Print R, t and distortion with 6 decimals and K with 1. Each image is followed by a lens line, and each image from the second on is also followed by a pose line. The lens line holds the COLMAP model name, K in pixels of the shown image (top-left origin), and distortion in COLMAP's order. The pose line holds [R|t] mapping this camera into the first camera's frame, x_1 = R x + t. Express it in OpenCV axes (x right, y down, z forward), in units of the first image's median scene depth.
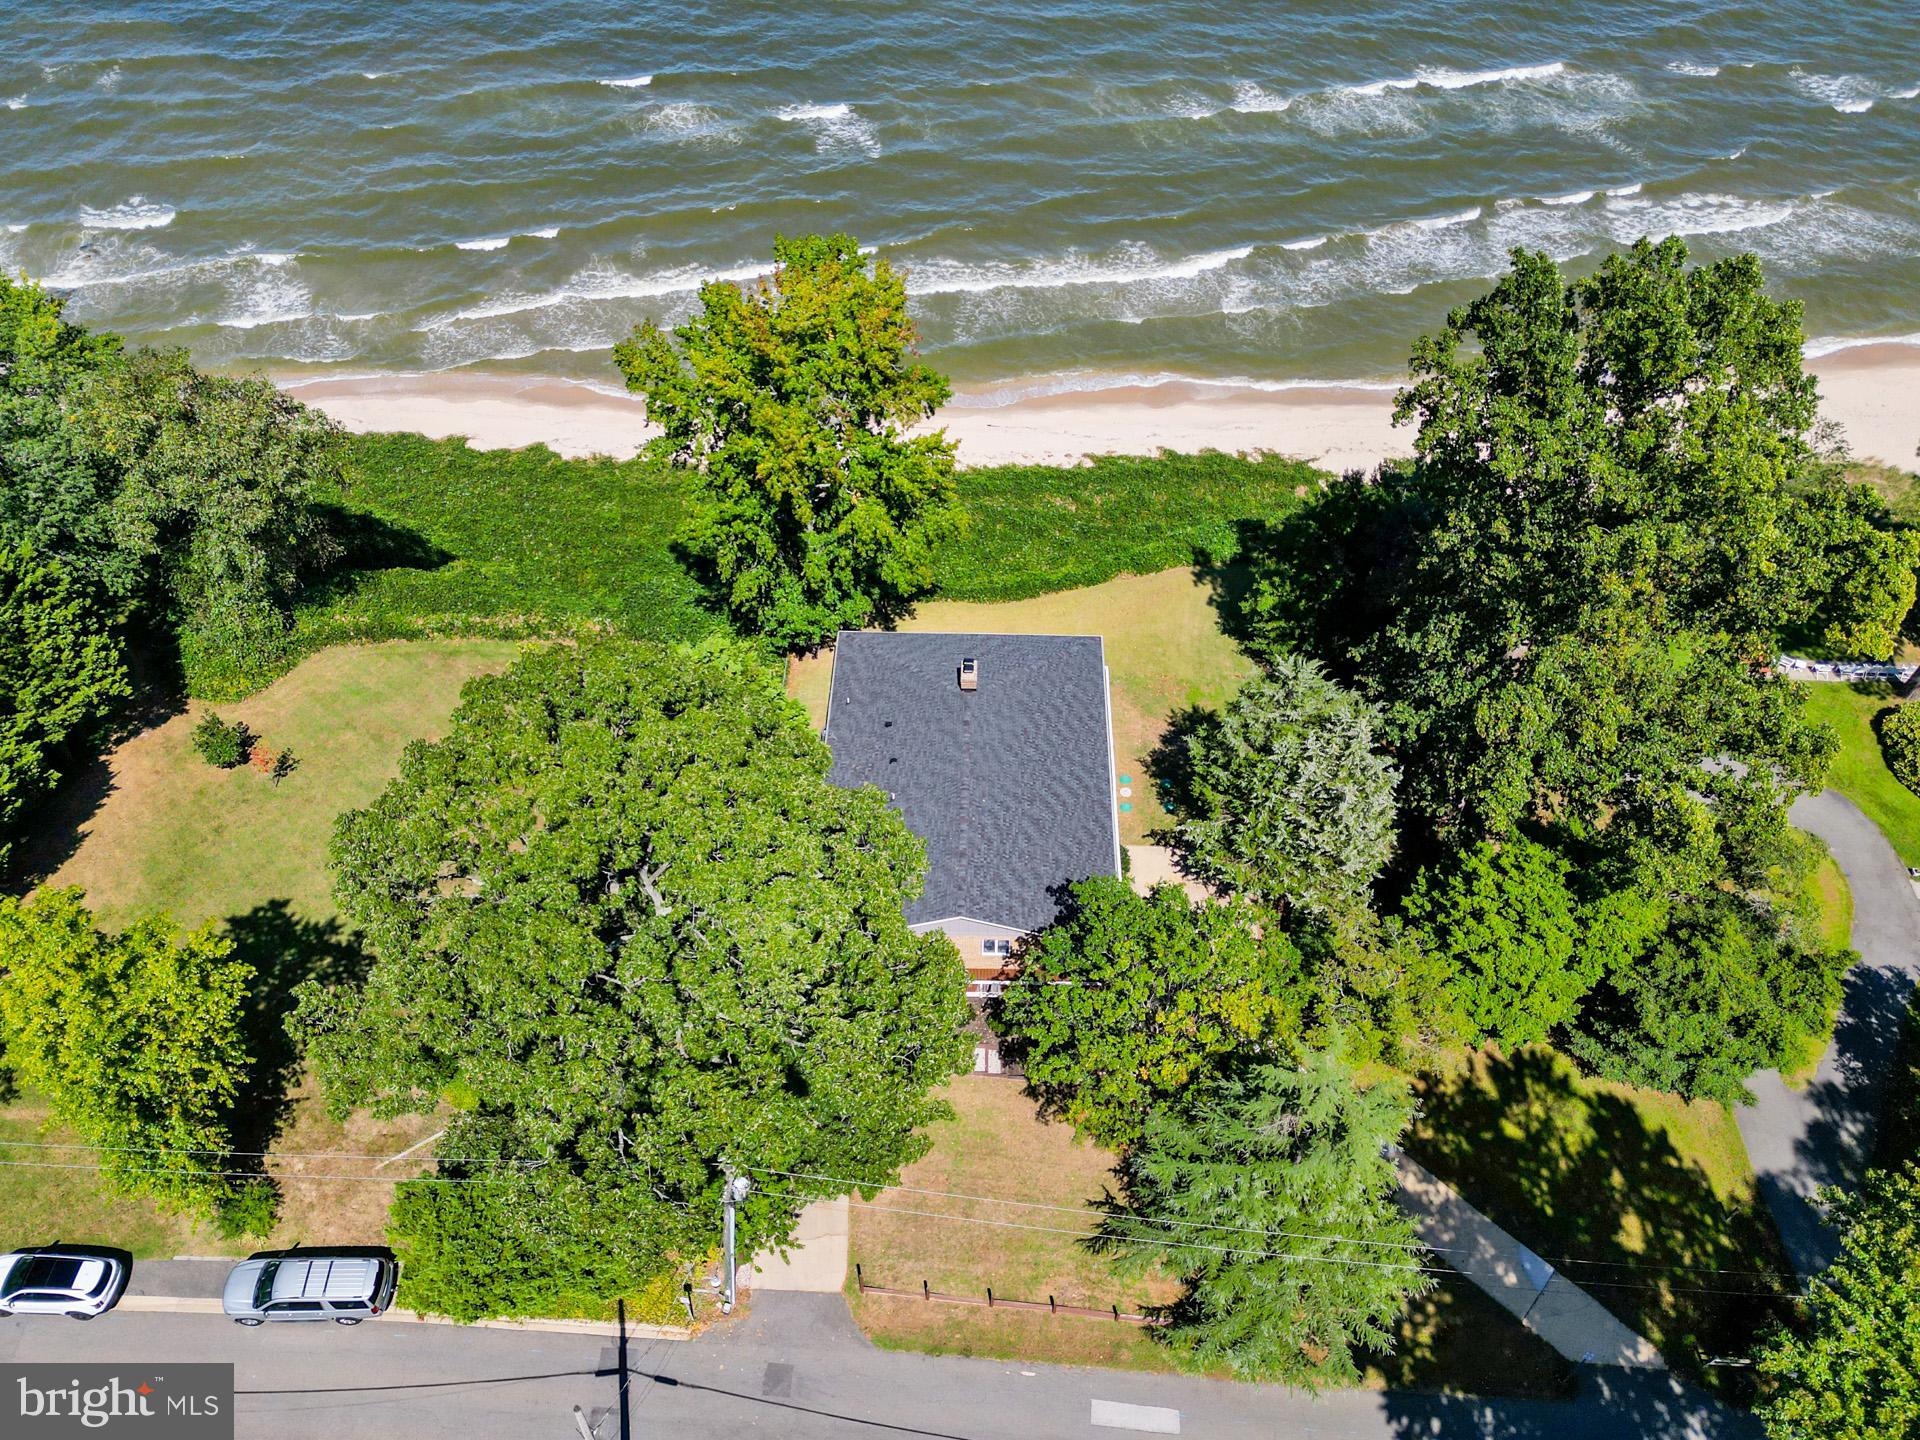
lens RADIAL K [[1526.5, 0, 979.6], [0, 1526.5, 739.4], [0, 0, 1]] dist [0.017414, 0.015079]
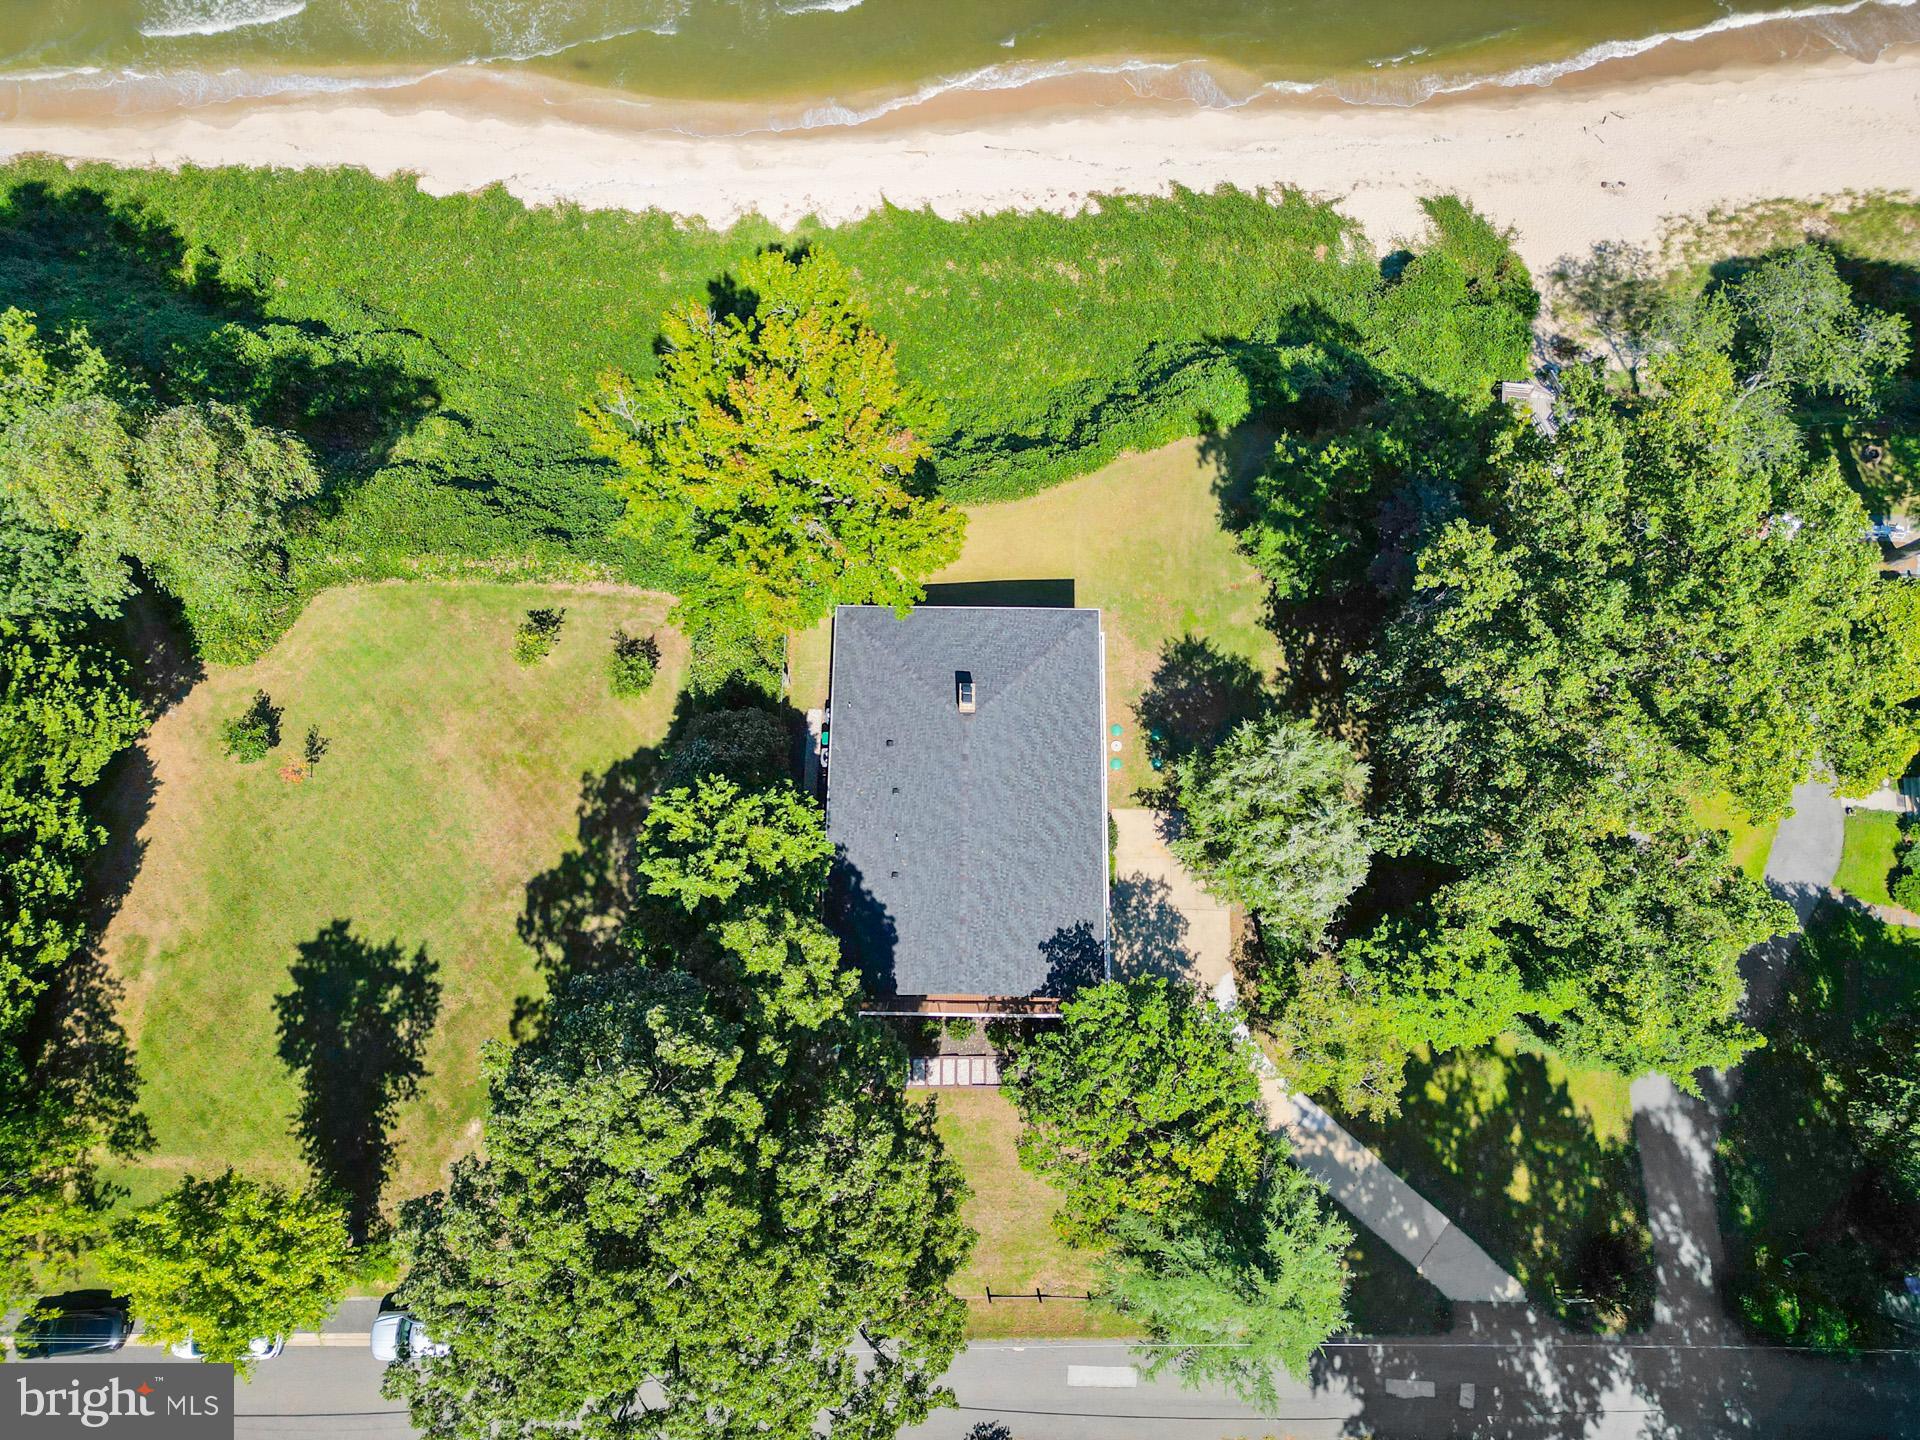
lens RADIAL K [[1377.0, 0, 971.4], [0, 1377.0, 700.1], [0, 0, 1]] dist [0.047129, -0.043095]
pose [[0.999986, -0.002817, -0.004543, -0.000327], [0.004594, 0.887449, 0.460884, -0.497555], [0.002733, -0.460898, 0.887449, 0.195096]]
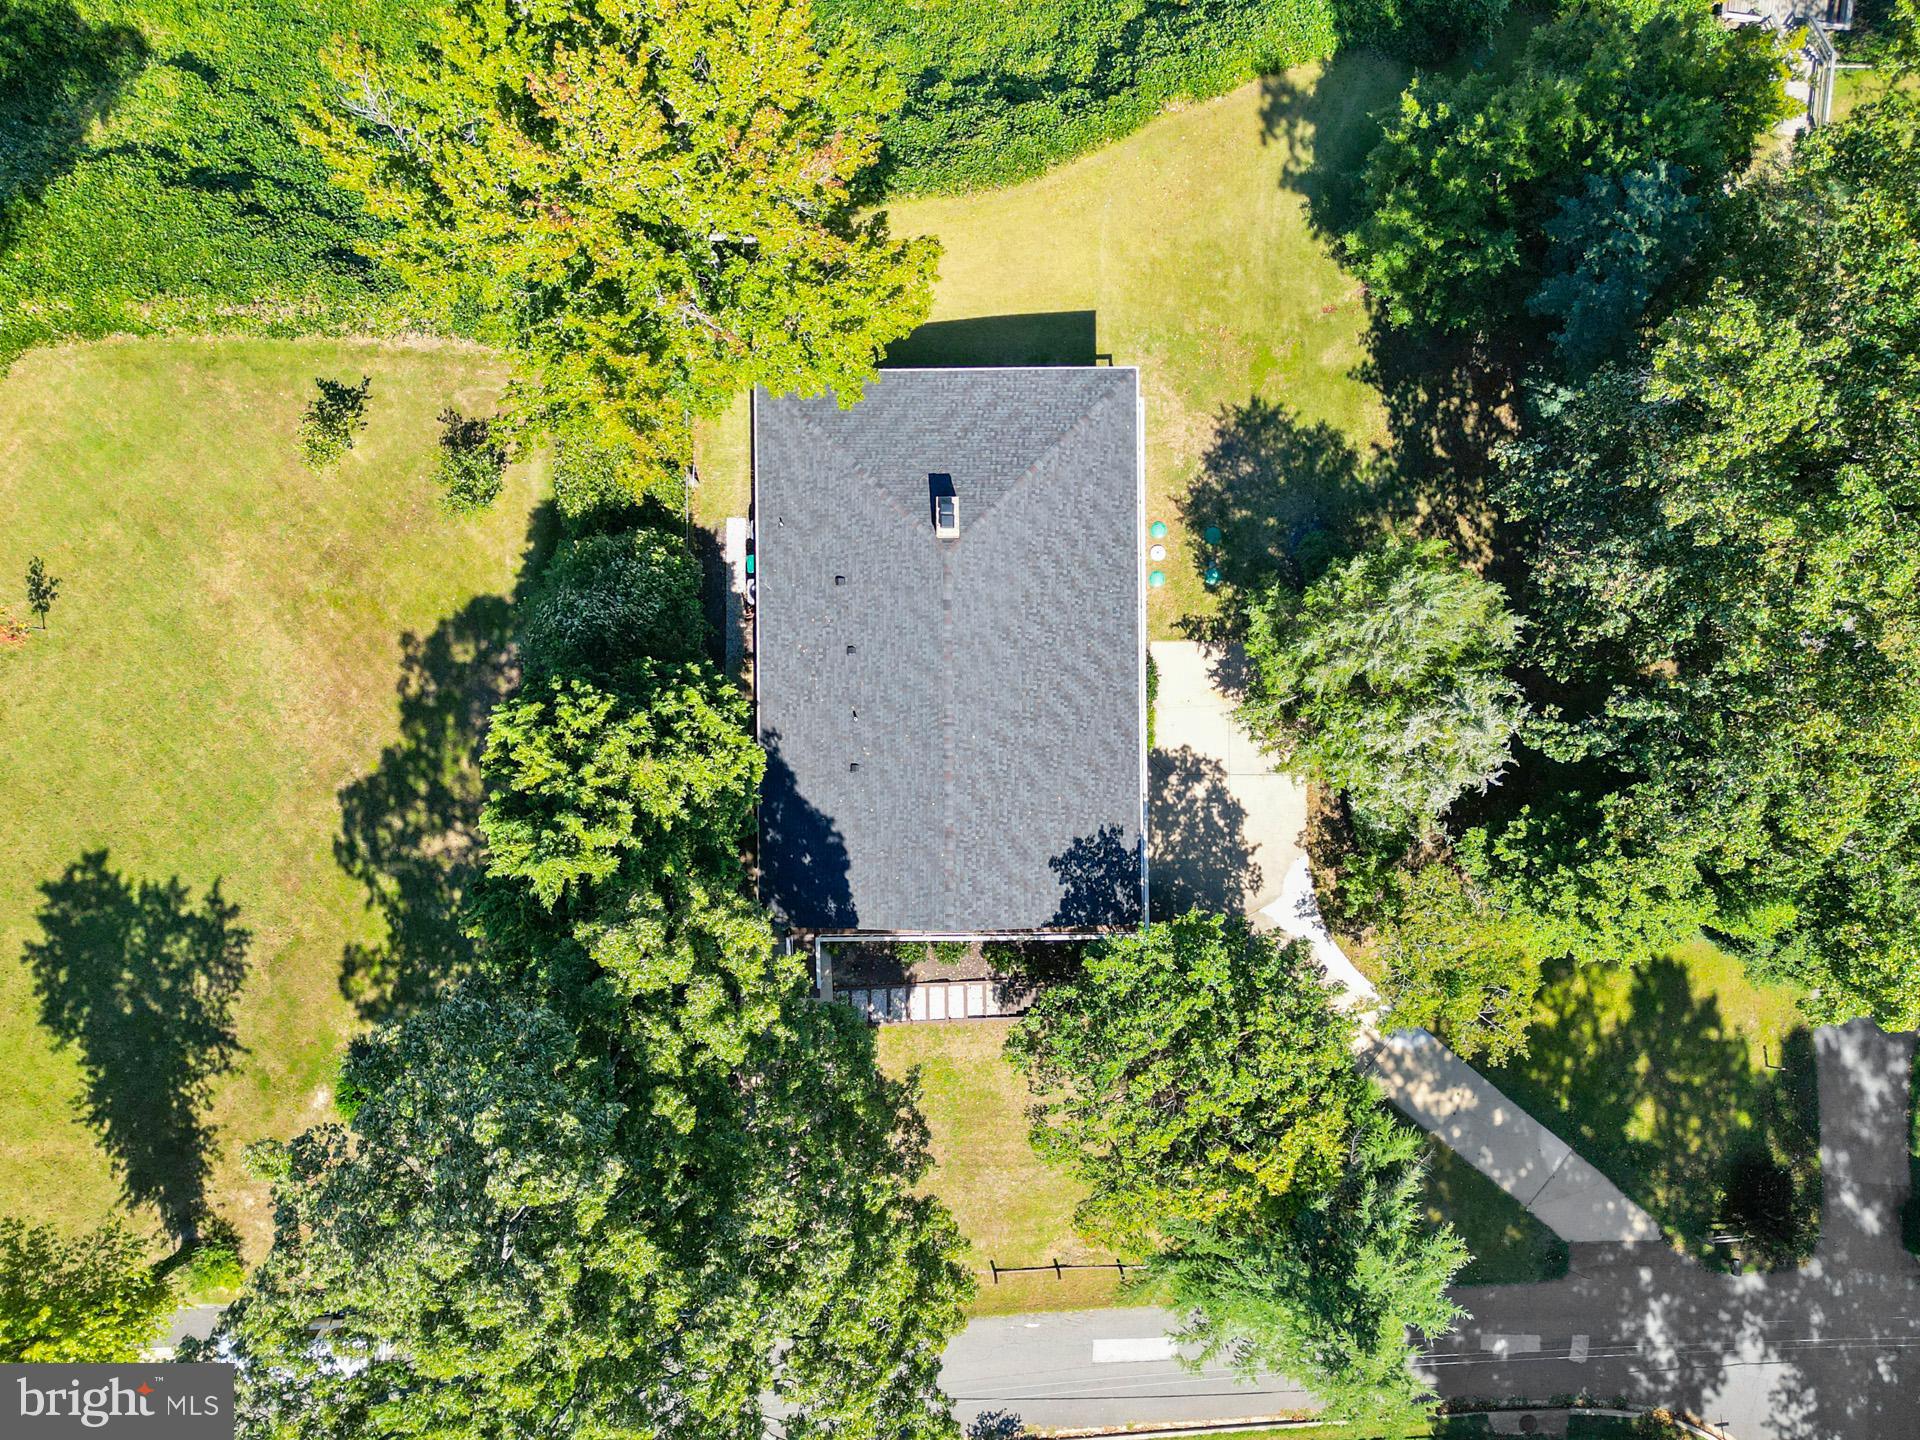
lens RADIAL K [[1438.7, 0, 994.1], [0, 1438.7, 715.7], [0, 0, 1]] dist [0.035446, -0.019940]
pose [[0.999596, -0.025866, 0.011804, 0.004753], [0.010920, 0.732603, 0.680569, -0.464026], [-0.026252, -0.680165, 0.732589, 0.476498]]
